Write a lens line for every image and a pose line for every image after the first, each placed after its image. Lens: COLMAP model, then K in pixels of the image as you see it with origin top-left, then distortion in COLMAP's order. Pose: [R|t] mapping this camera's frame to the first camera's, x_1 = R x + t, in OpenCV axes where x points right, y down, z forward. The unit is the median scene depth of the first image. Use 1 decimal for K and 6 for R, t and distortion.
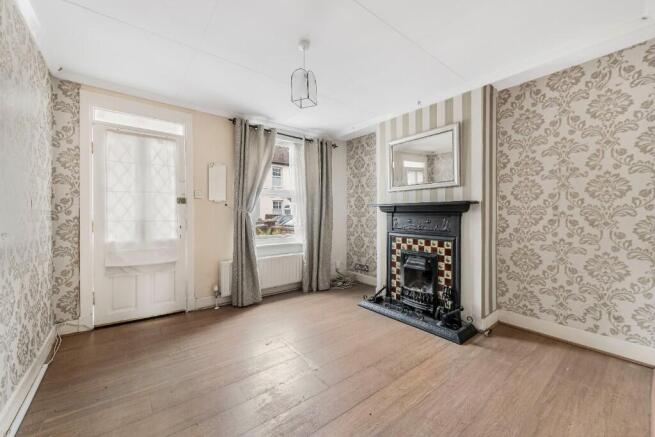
lens RADIAL K [[259.9, 0, 328.5], [0, 259.9, 215.8], [0, 0, 1]] dist [-0.001311, -0.000226]
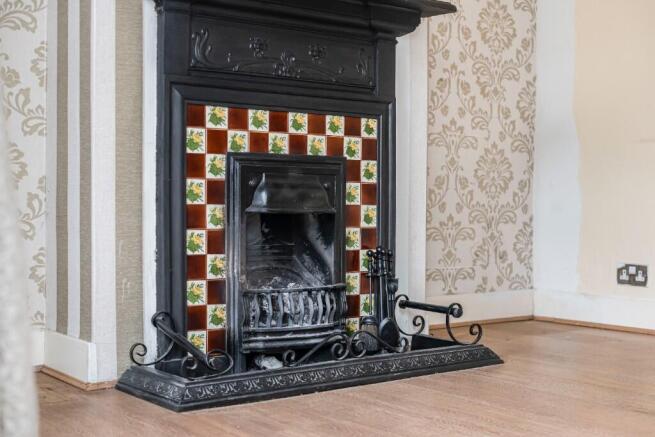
lens RADIAL K [[942.0, 0, 327.7], [0, 942.0, 218.8], [0, 0, 1]] dist [-0.028711, 0.000000]
pose [[0.018325, -0.023396, 0.999558, -0.756765], [-0.002698, 0.999721, 0.023449, 0.201248], [-0.999828, -0.003126, 0.018257, 1.030722]]
